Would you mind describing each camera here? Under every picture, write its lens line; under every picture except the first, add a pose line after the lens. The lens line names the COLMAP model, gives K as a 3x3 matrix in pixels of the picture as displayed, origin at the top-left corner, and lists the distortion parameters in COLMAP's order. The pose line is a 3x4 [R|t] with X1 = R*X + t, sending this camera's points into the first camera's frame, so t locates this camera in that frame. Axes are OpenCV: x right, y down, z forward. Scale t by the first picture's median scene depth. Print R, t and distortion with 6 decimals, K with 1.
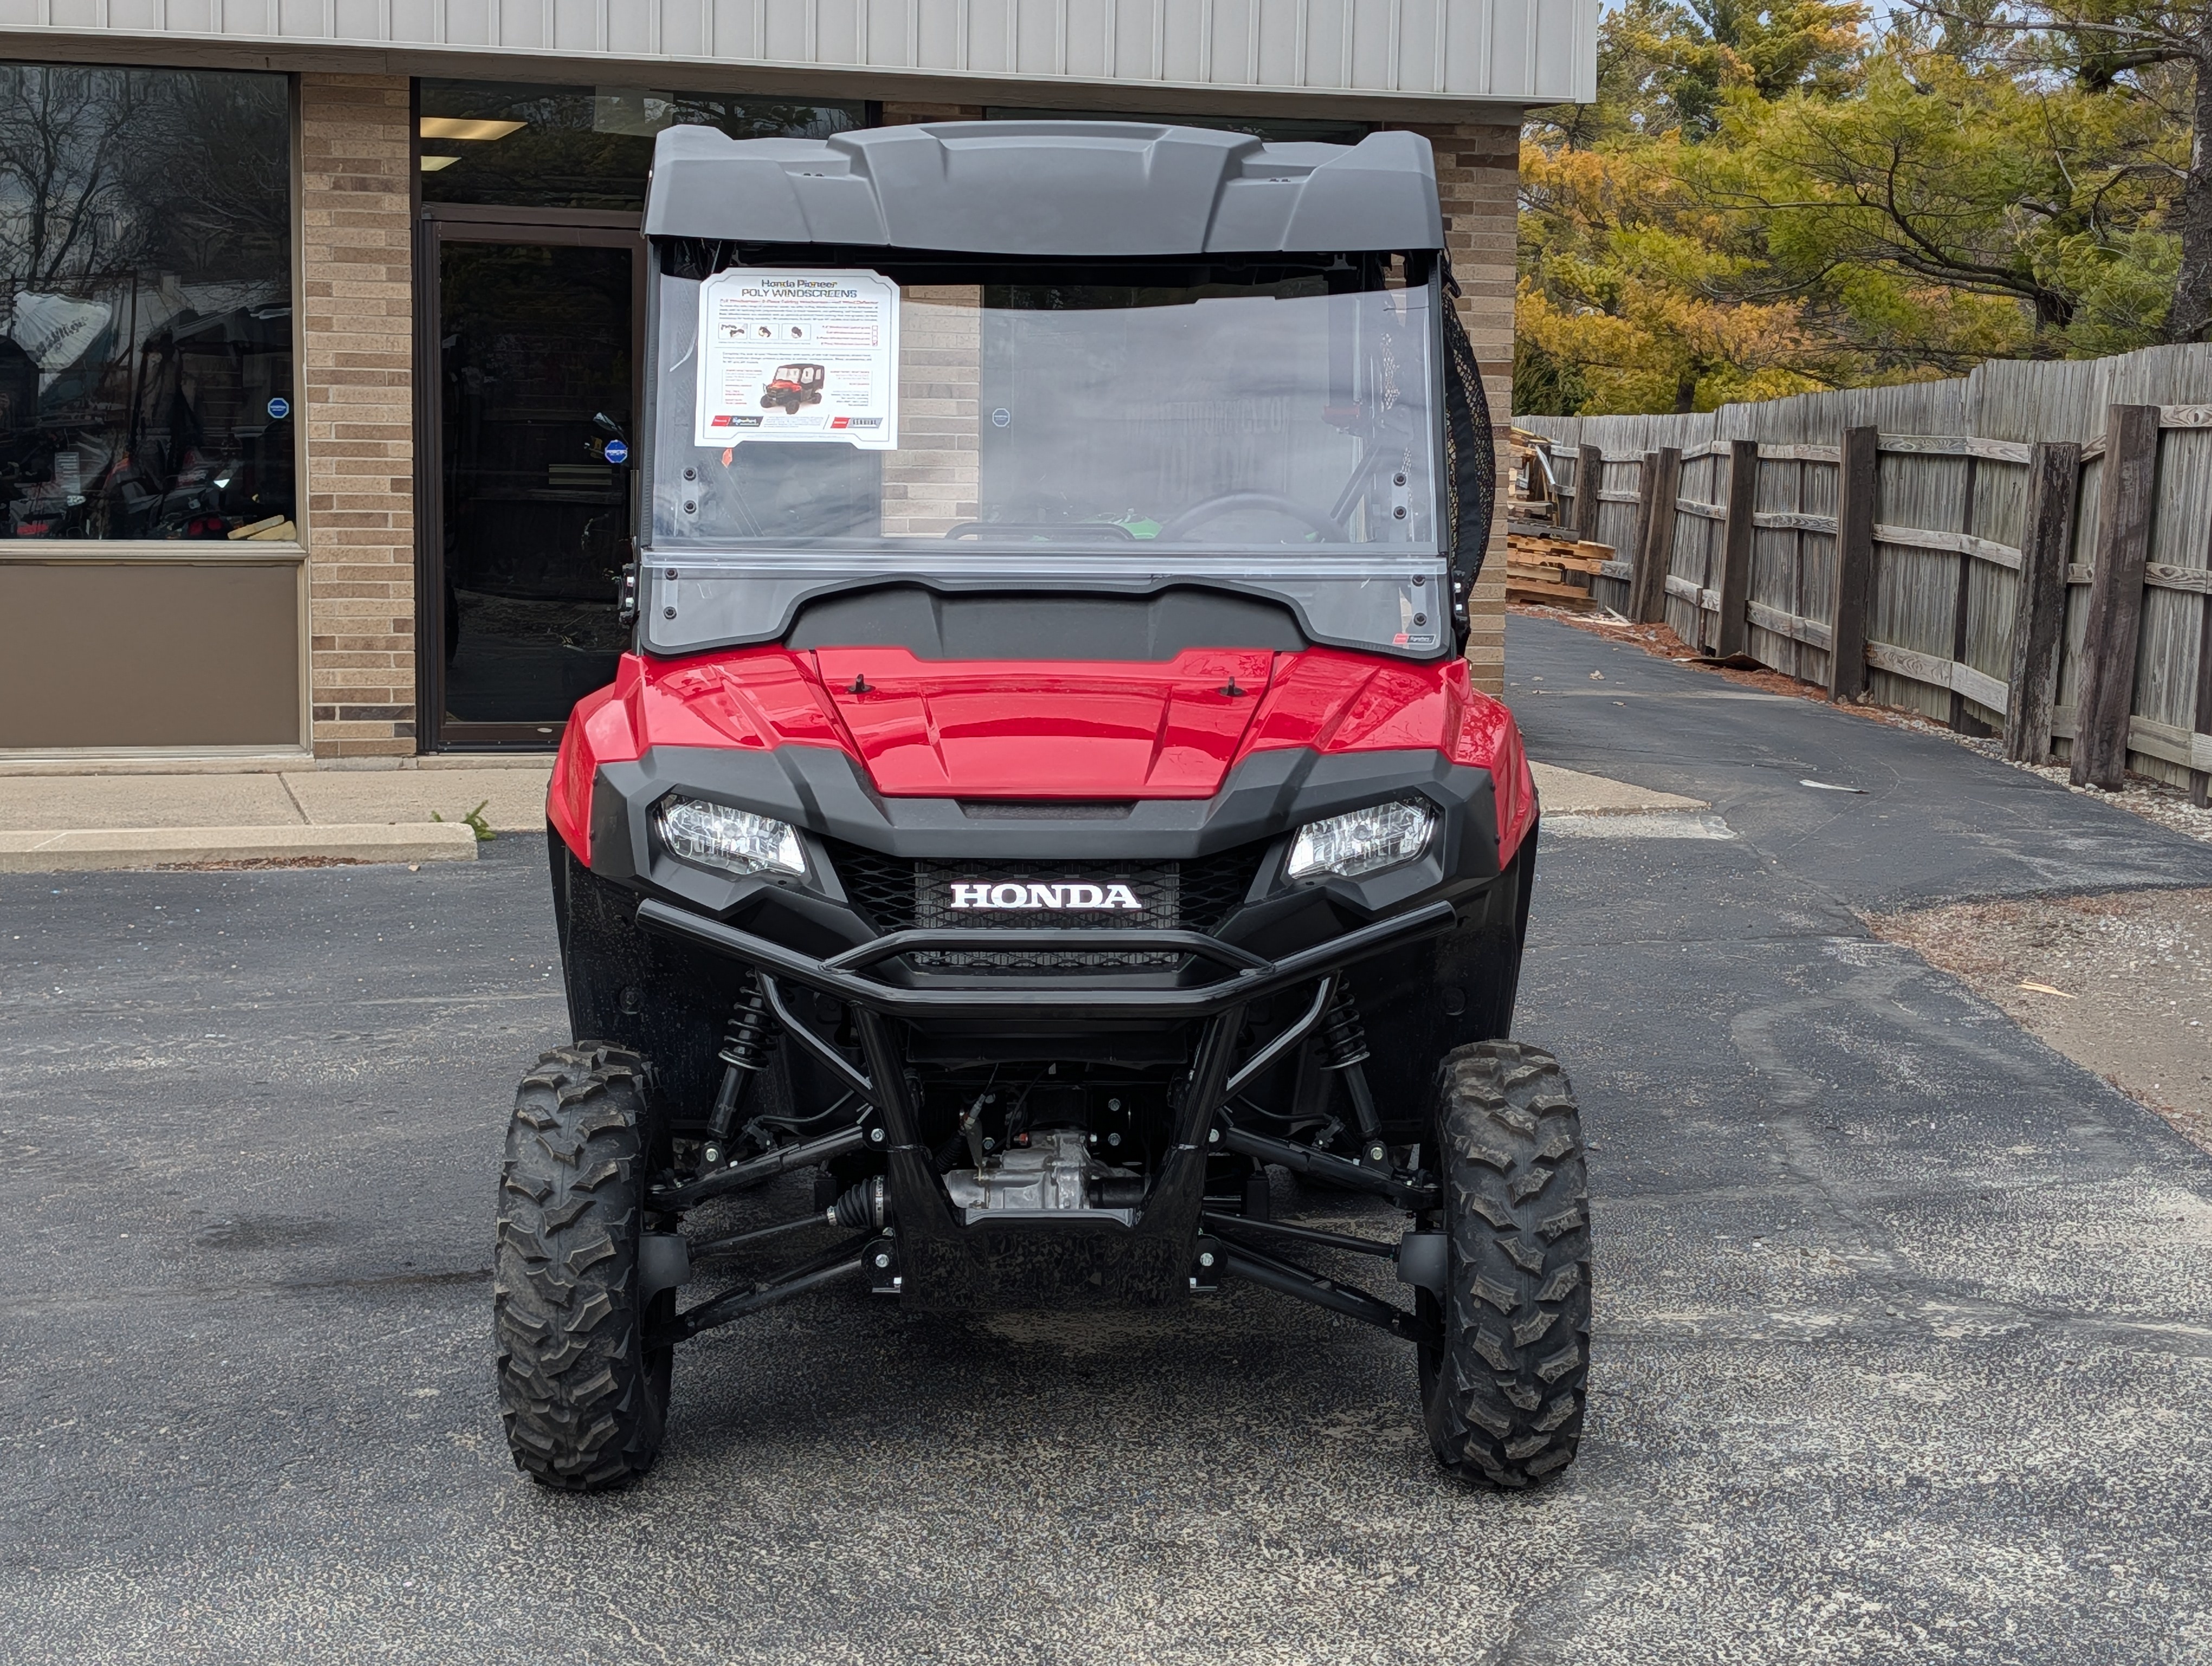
lens RADIAL K [[1663.6, 0, 1104.6], [0, 1663.6, 872.0], [0, 0, 1]] dist [0.047802, -0.047704]
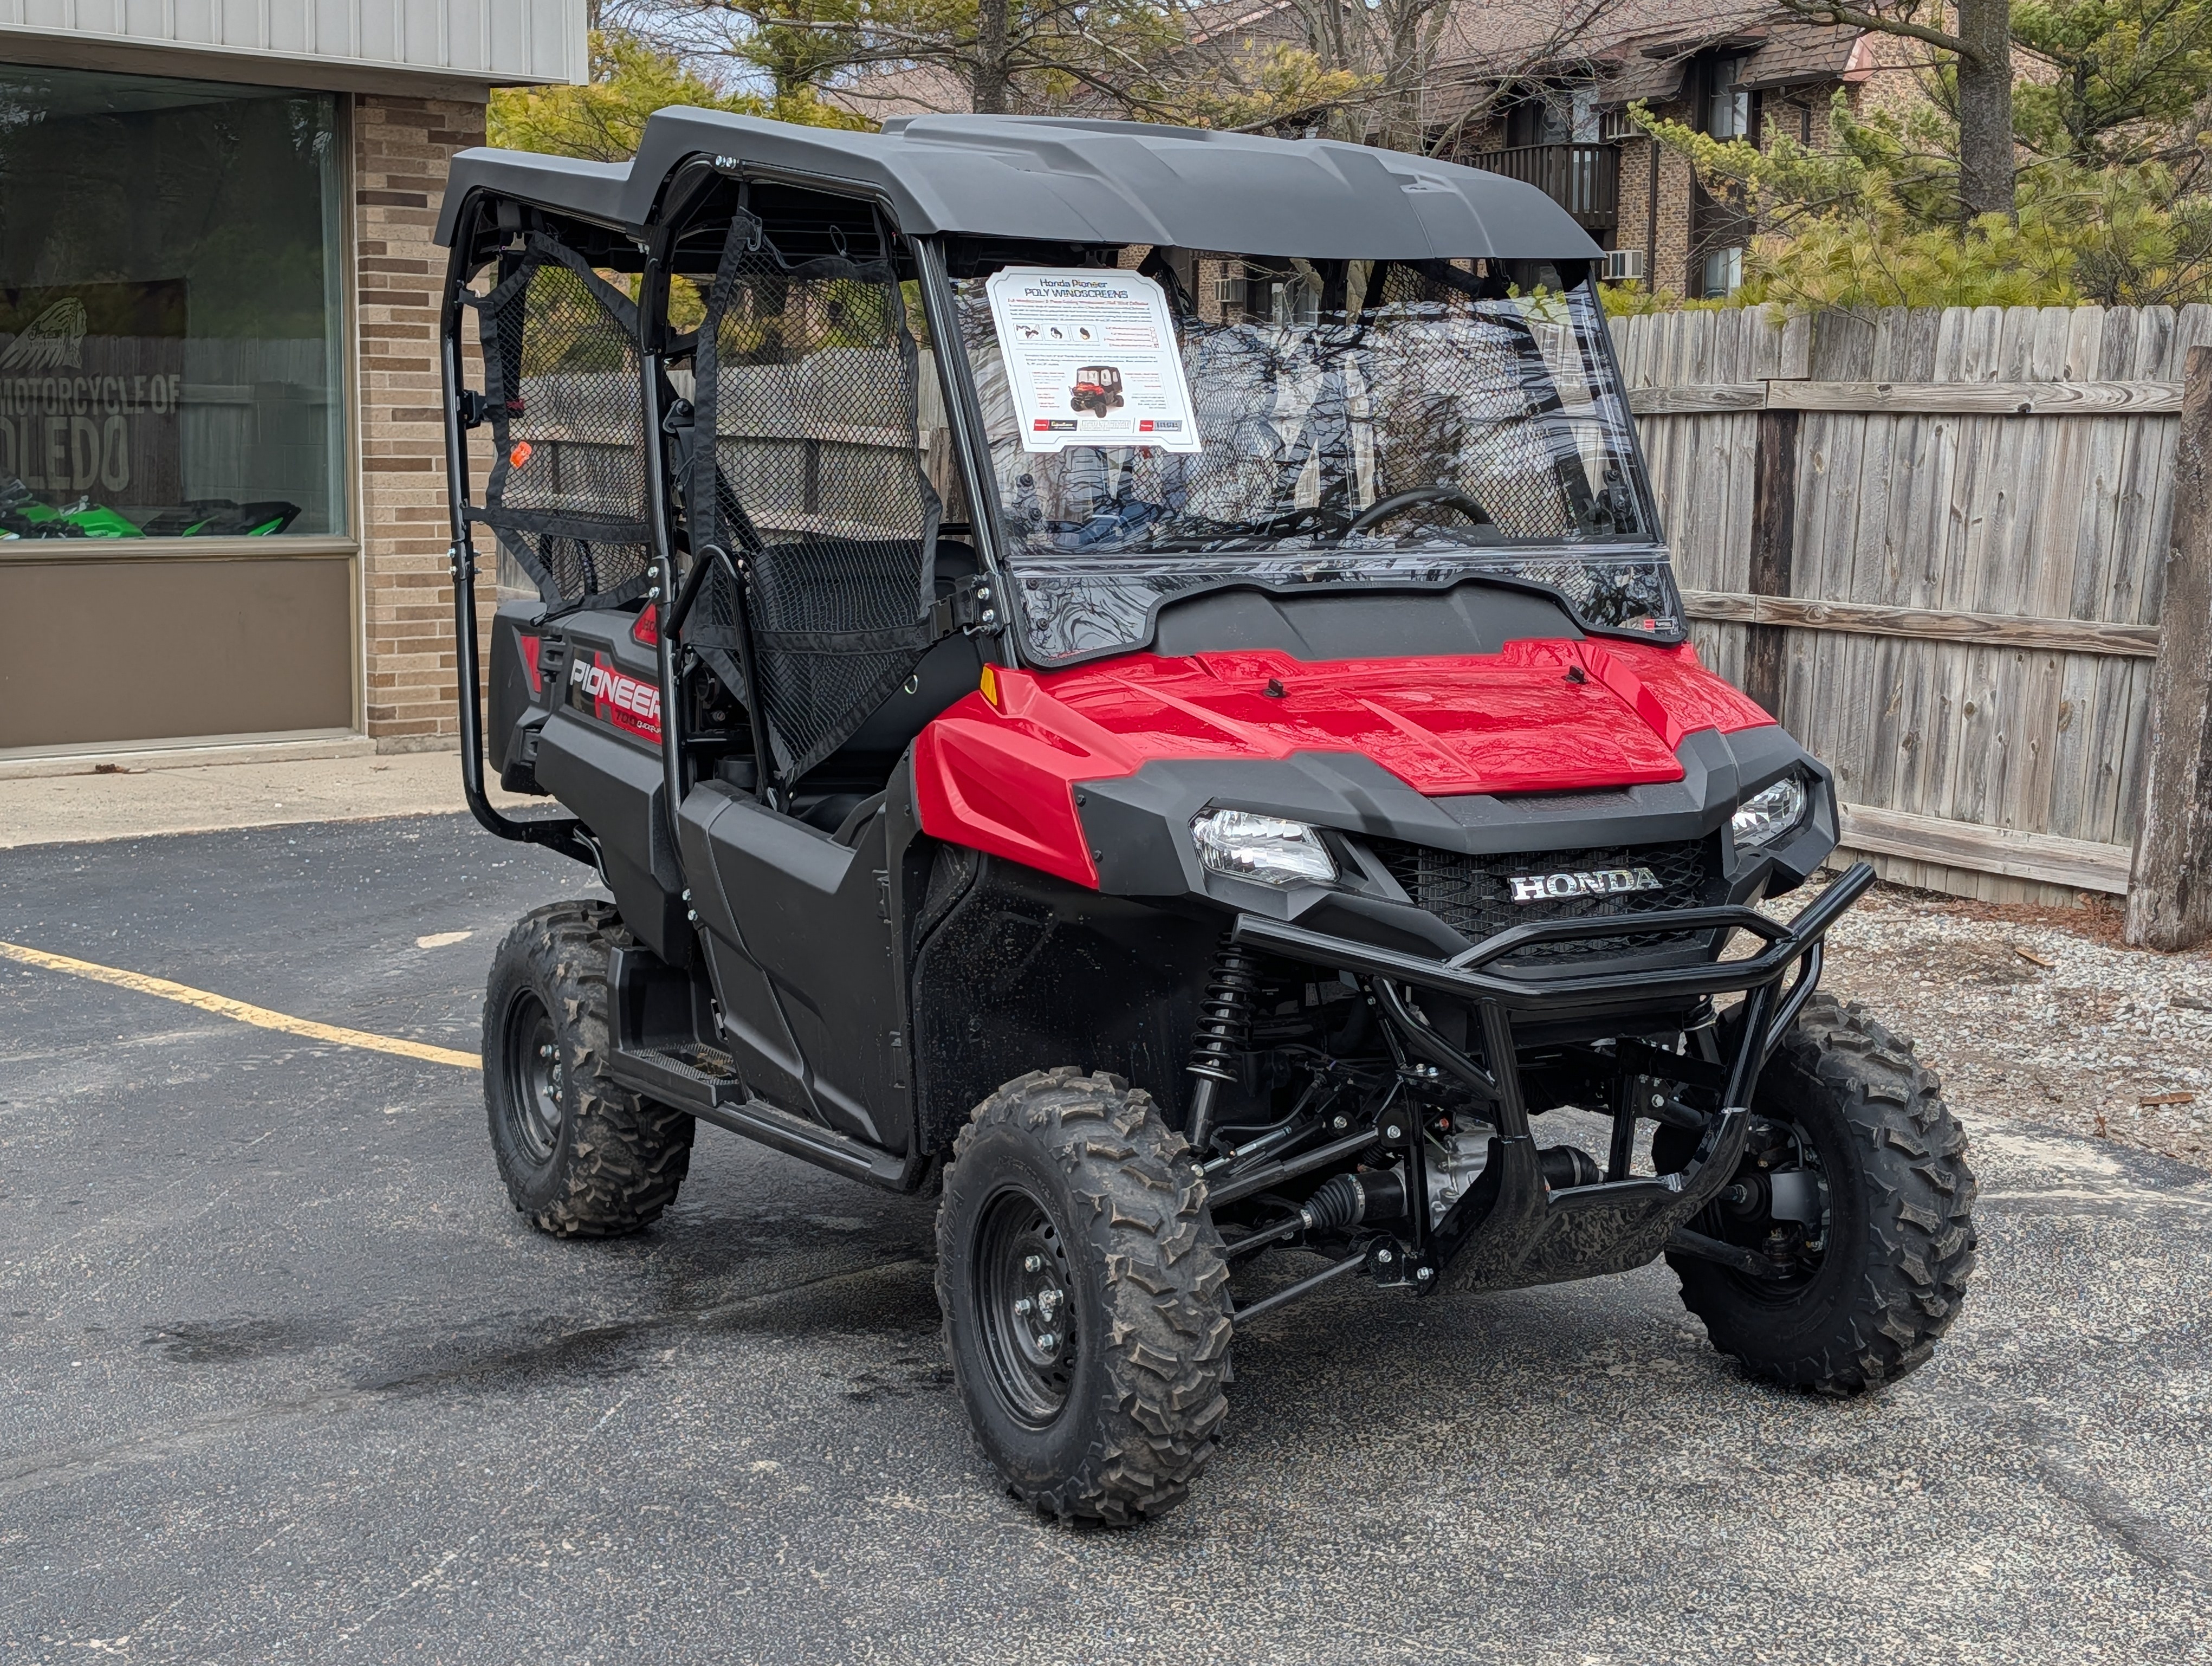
lens RADIAL K [[1663.6, 0, 1104.6], [0, 1663.6, 872.0], [0, 0, 1]] dist [0.047802, -0.047704]
pose [[0.967547, -0.070753, 0.242582, -0.512625], [0.069194, 0.997491, 0.014953, -0.025527], [-0.243031, 0.002318, 0.970016, 0.056412]]
